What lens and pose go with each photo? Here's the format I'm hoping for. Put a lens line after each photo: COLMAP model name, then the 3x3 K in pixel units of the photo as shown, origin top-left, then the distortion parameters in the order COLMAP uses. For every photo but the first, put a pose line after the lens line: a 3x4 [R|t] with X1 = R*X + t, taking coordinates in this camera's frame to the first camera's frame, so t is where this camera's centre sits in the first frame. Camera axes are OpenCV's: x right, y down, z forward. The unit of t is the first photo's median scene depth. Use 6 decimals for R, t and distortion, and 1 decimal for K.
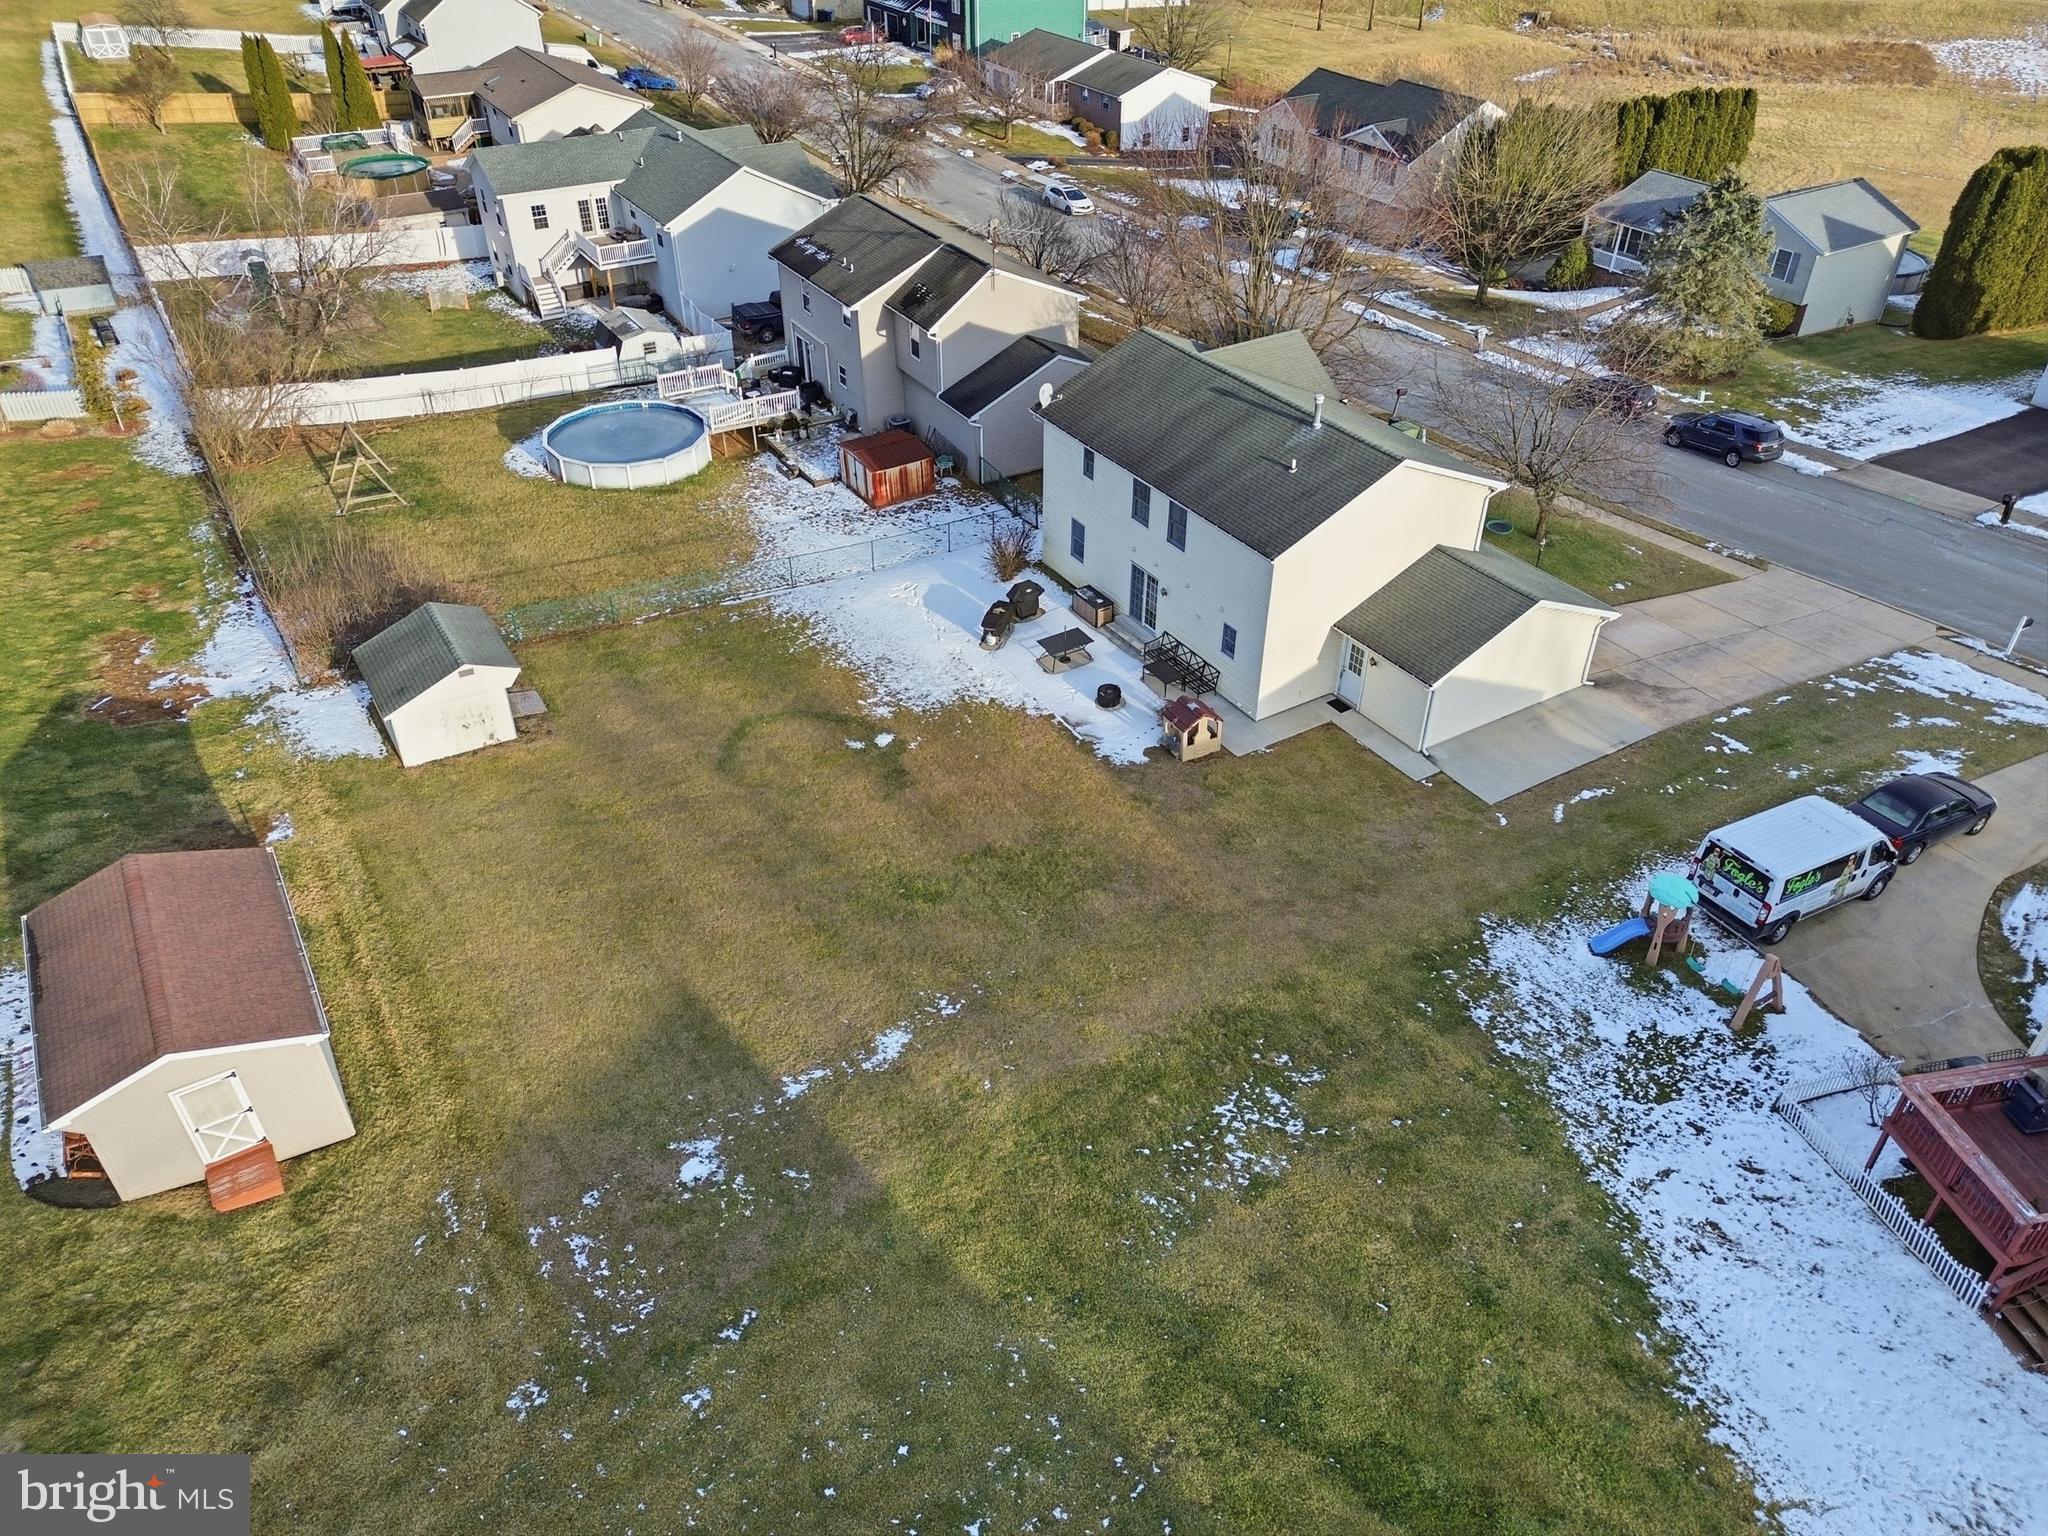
lens RADIAL K [[1448.6, 0, 1009.9], [0, 1448.6, 768.1], [0, 0, 1]] dist [0.076365, -0.066950]
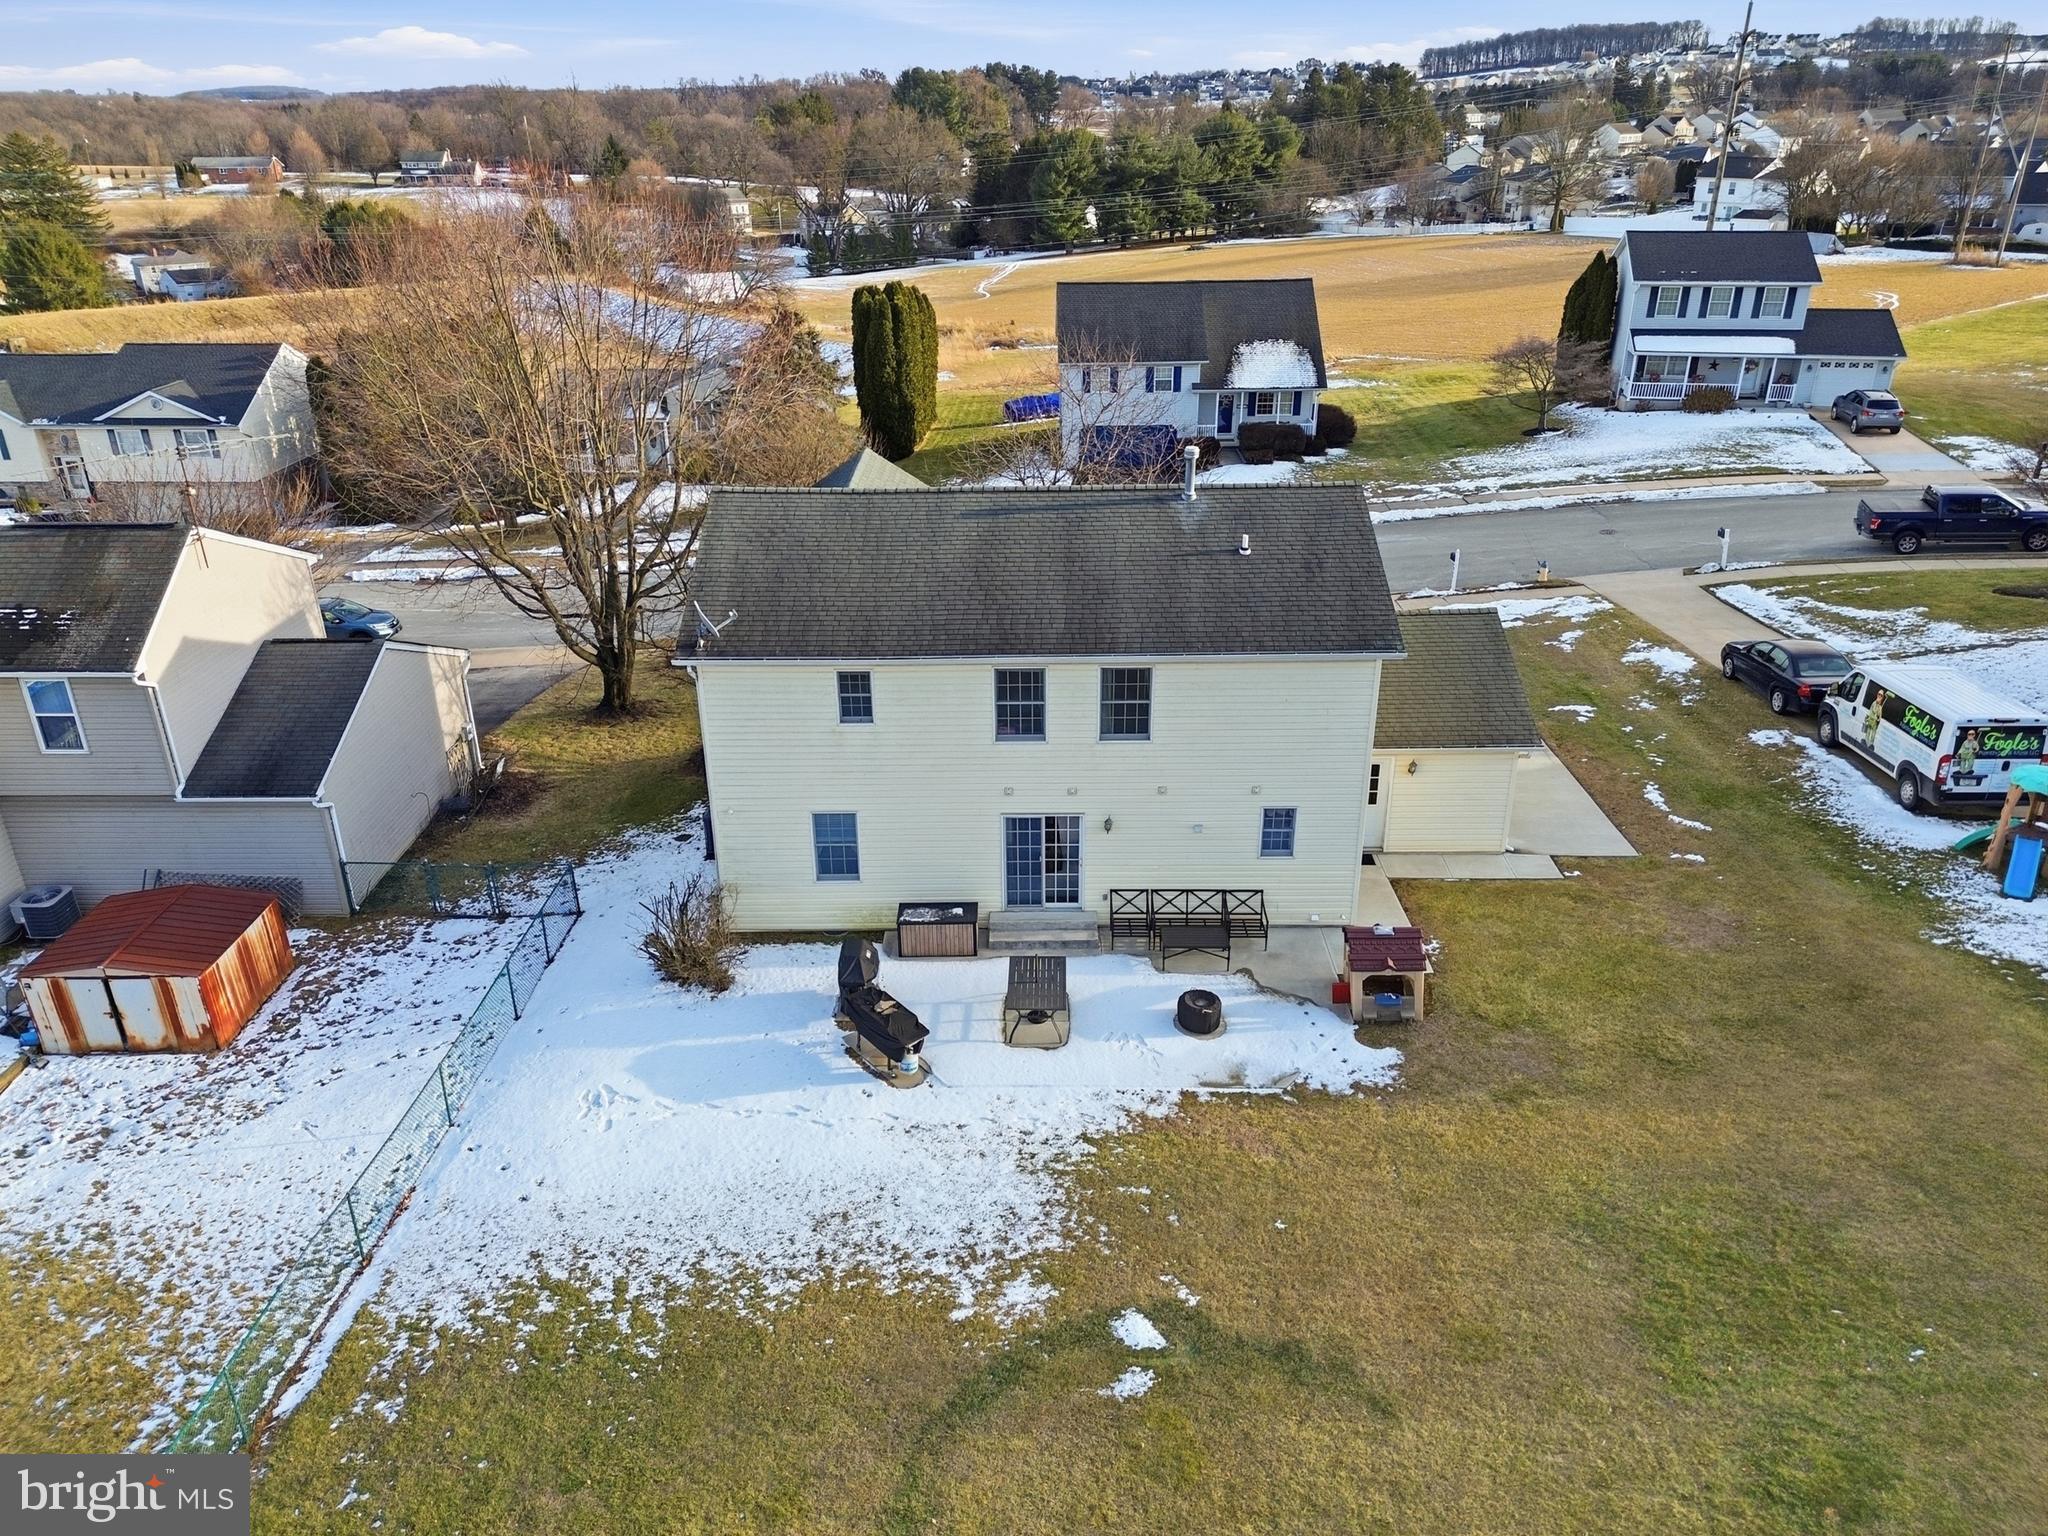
lens RADIAL K [[1448.6, 0, 1019.6], [0, 1448.6, 757.9], [0, 0, 1]] dist [0.076365, -0.066950]
pose [[0.521099, -0.349183, 0.778799, -0.384835], [0.509890, 0.859112, 0.044022, -0.203031], [-0.684447, 0.374162, 0.625727, 0.695869]]
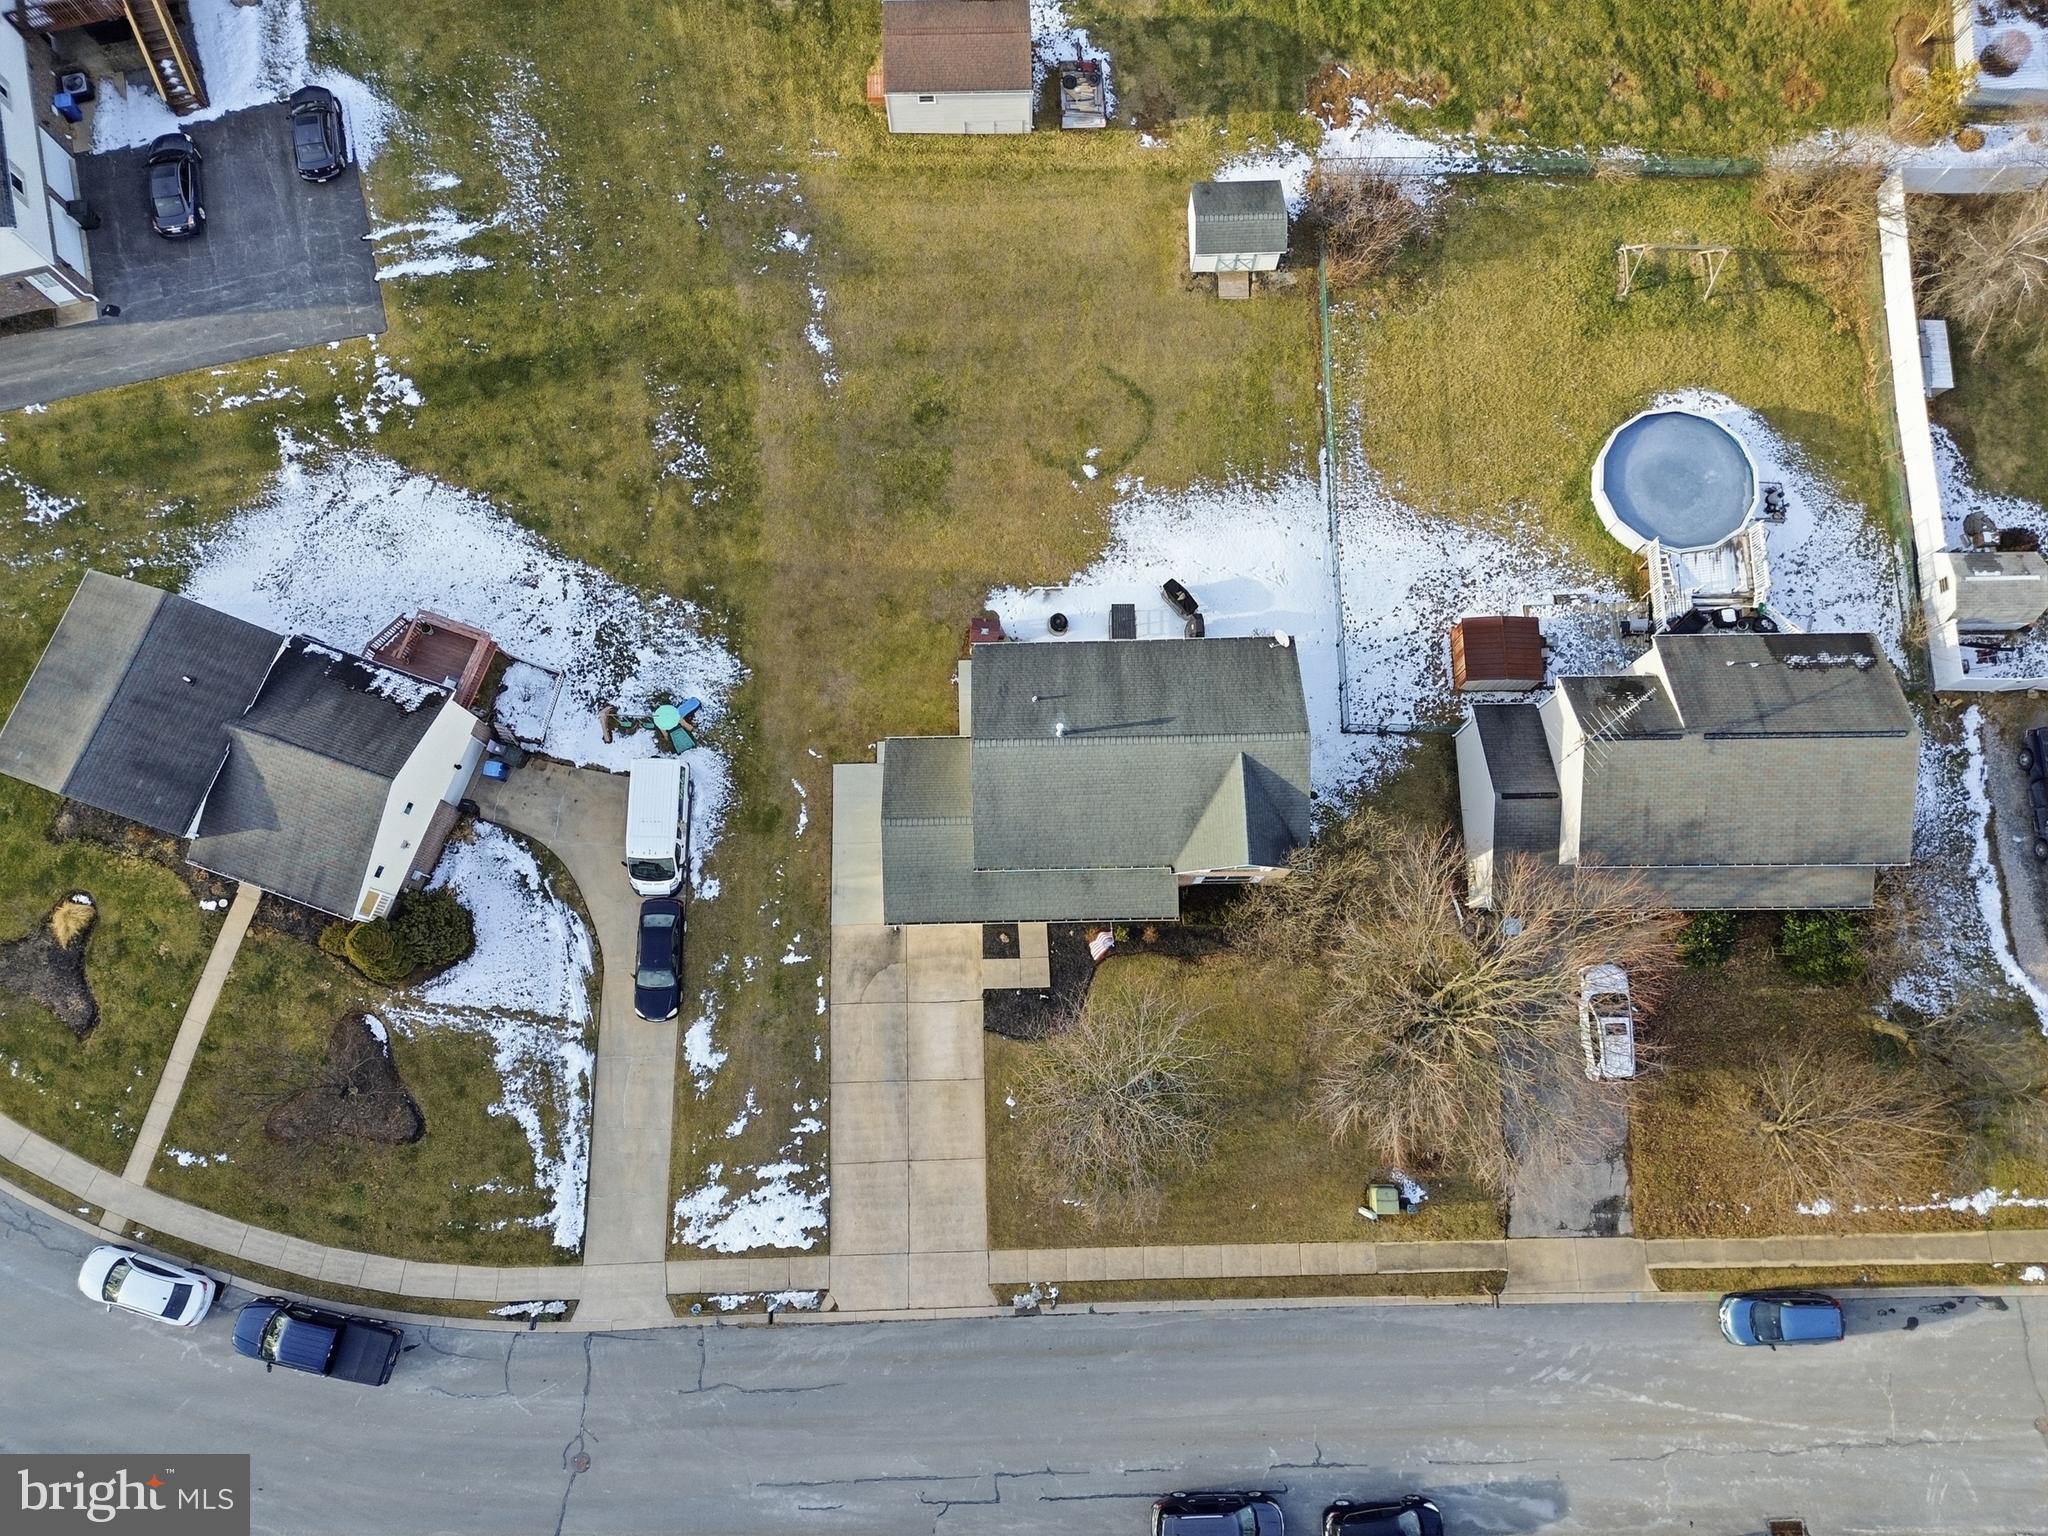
lens RADIAL K [[1448.6, 0, 1009.5], [0, 1448.6, 756.1], [0, 0, 1]] dist [0.076365, -0.066950]
pose [[-0.502854, 0.842197, -0.194529, 0.500729], [-0.496978, -0.097569, 0.862261, -1.315998], [0.707213, 0.530268, 0.467616, 0.395952]]
